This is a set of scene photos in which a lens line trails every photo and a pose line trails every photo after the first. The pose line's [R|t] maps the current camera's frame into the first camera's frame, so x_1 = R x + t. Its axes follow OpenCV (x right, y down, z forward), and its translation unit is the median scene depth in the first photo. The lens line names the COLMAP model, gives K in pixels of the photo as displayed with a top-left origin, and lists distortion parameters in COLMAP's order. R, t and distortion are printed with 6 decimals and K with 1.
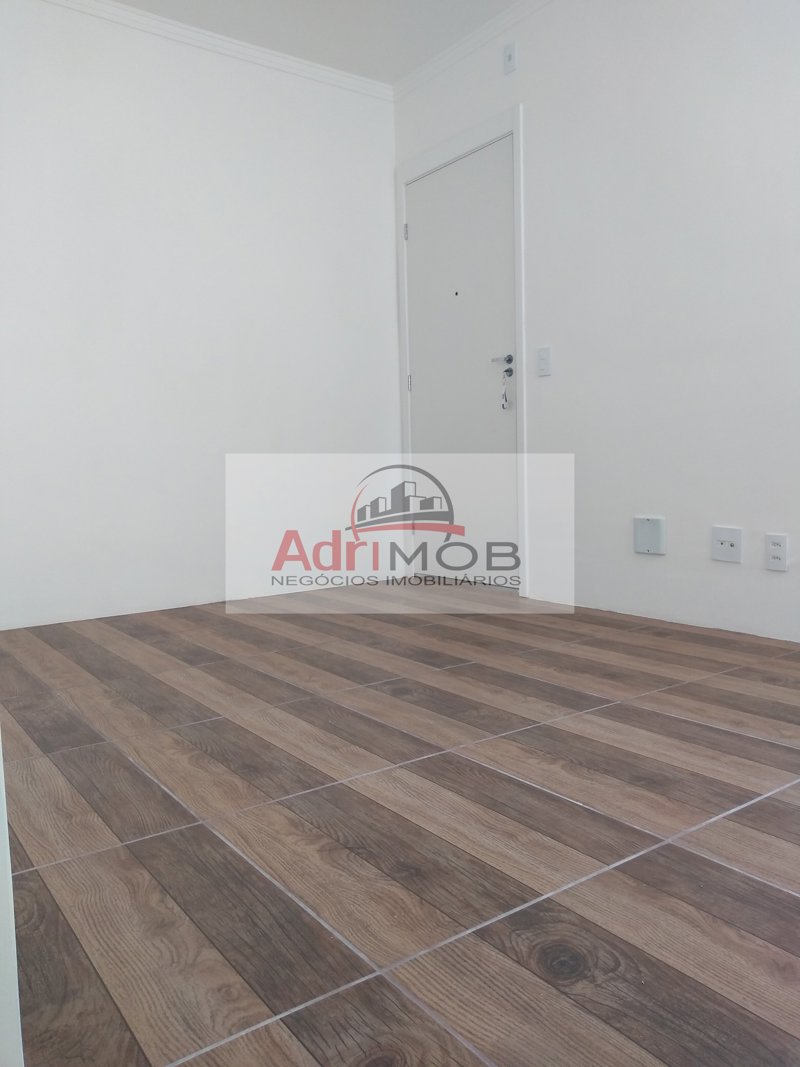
lens RADIAL K [[829.9, 0, 399.9], [0, 829.9, 533.0], [0, 0, 1]] dist [-0.015055, -0.009515]
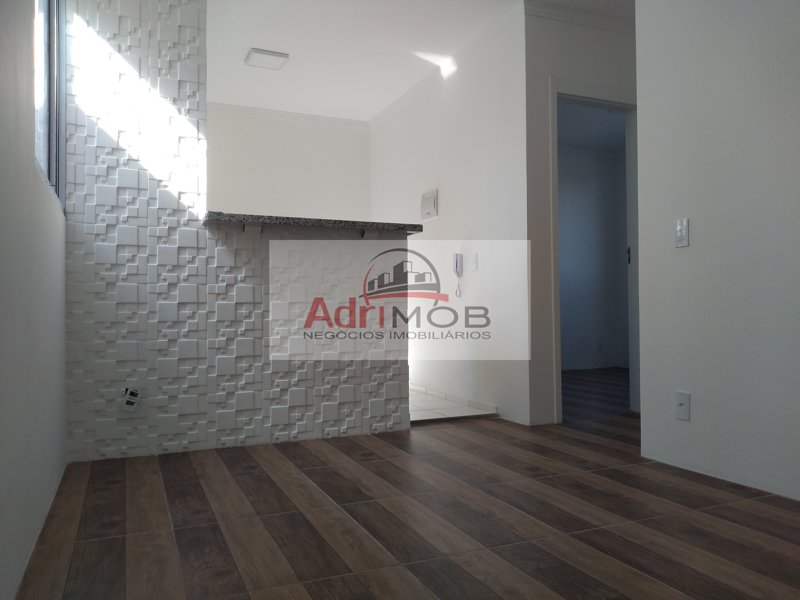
lens RADIAL K [[622.2, 0, 399.4], [0, 622.2, 304.9], [0, 0, 1]] dist [-0.015055, -0.009515]
pose [[-0.978294, 0.040564, 0.203215, 0.102359], [0.056082, 0.995884, 0.071196, -0.216693], [-0.199491, 0.081047, -0.976542, 1.993524]]
